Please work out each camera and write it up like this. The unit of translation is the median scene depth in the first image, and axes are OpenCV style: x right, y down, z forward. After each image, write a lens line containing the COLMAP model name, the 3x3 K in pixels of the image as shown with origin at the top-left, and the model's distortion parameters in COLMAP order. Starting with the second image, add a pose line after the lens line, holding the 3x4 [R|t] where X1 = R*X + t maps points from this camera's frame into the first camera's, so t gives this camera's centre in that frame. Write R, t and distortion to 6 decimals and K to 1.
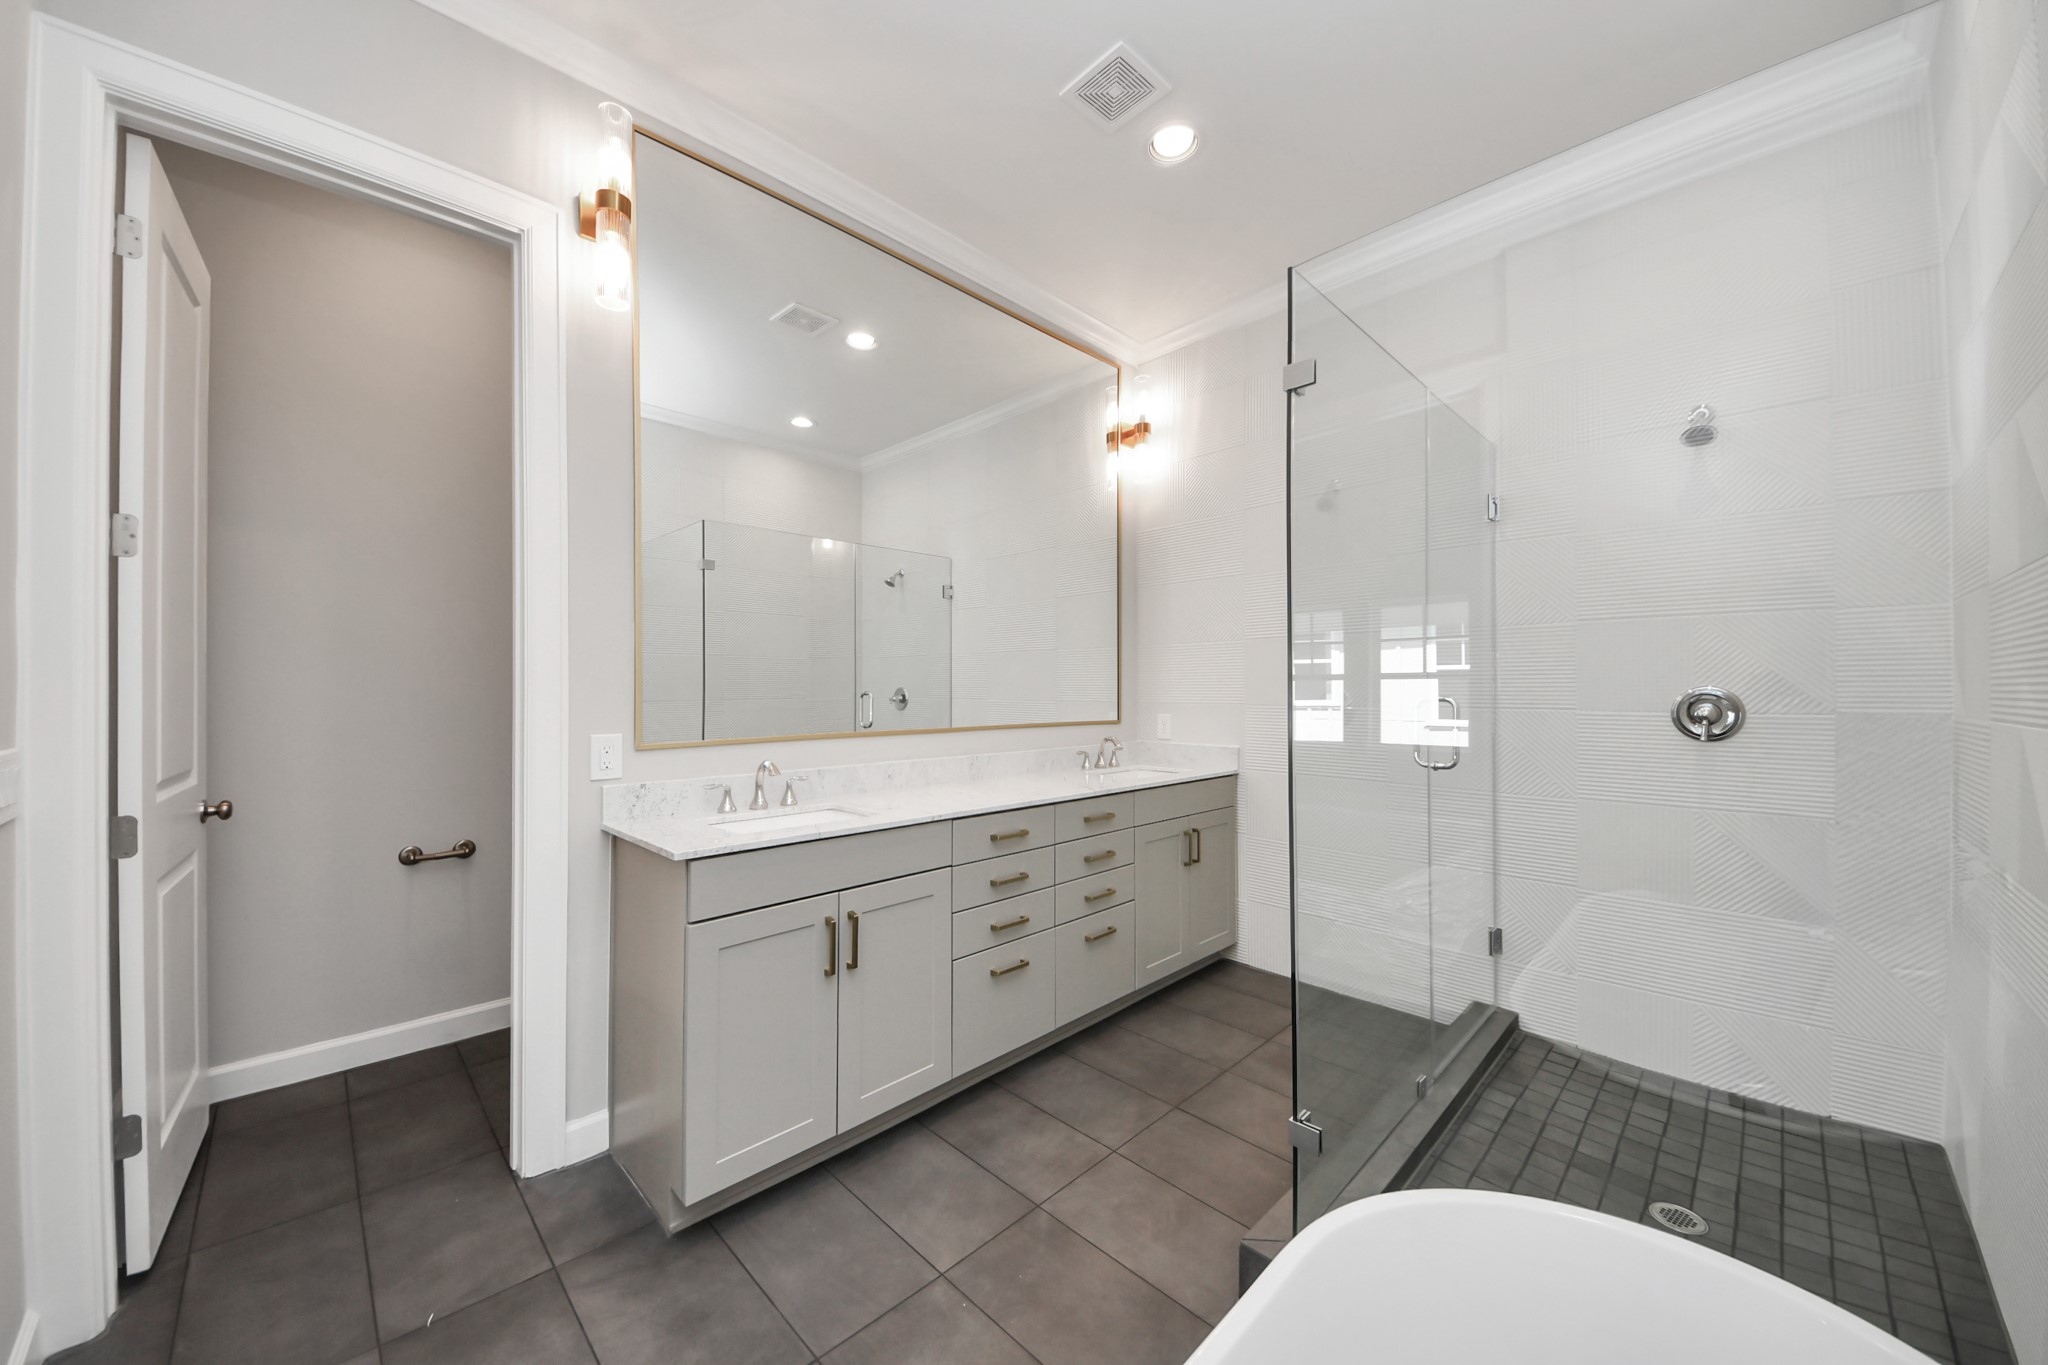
lens RADIAL K [[709.7, 0, 1026.1], [0, 709.7, 694.5], [0, 0, 1]] dist [0.000213, -0.007459]
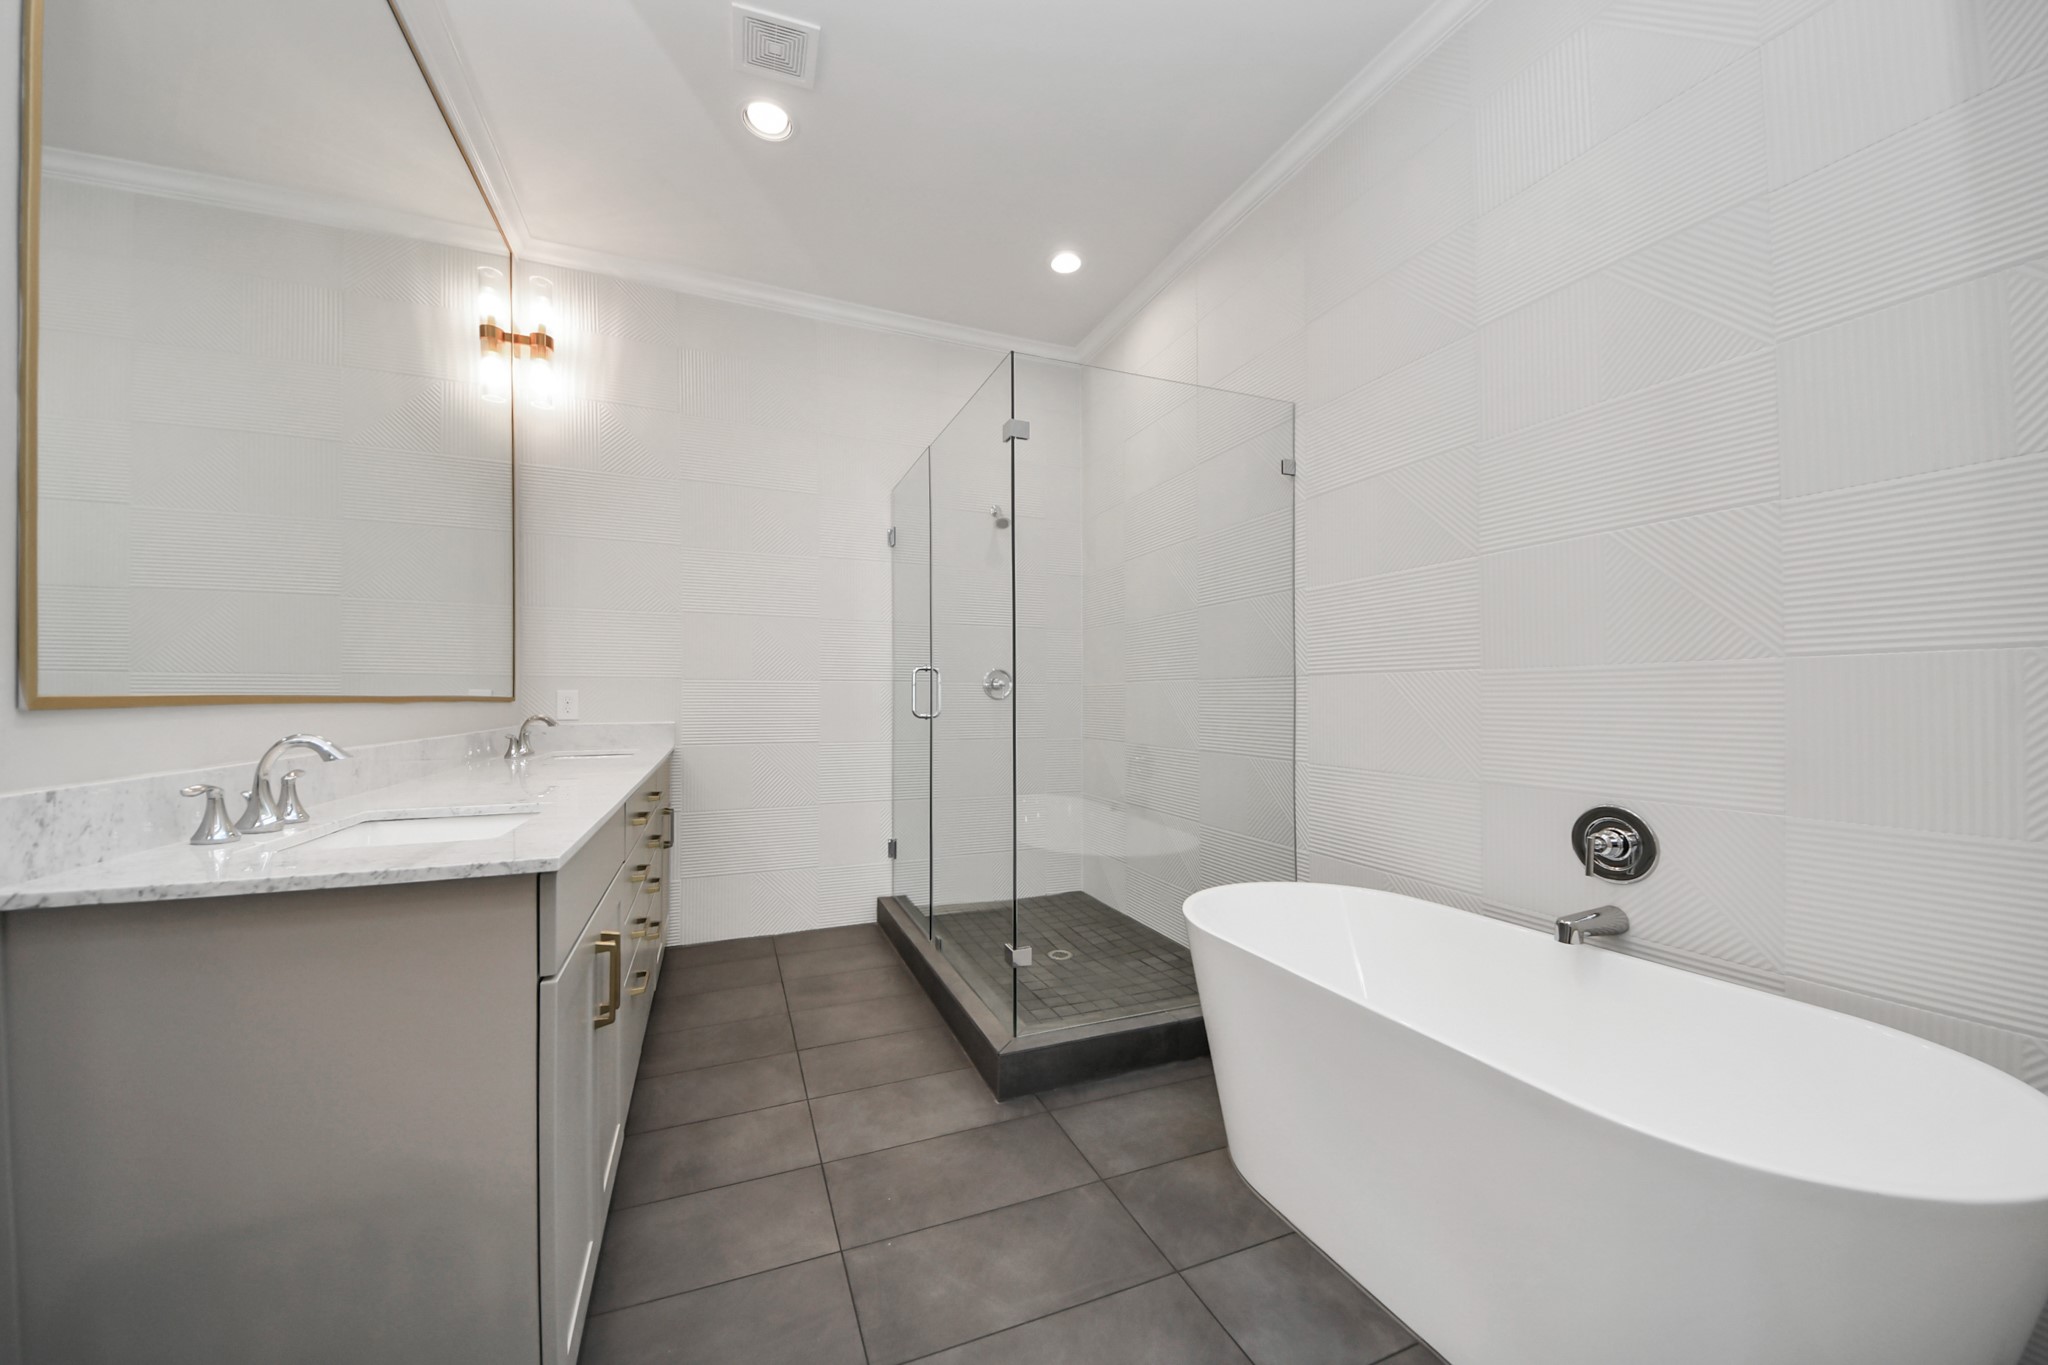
lens RADIAL K [[746.2, 0, 972.4], [0, 746.2, 703.6], [0, 0, 1]] dist [0.001445, -0.011706]
pose [[0.411190, -0.008735, 0.911508, -0.685825], [0.013632, 0.999901, 0.003432, 0.078596], [-0.911448, 0.011014, 0.411268, 0.324666]]
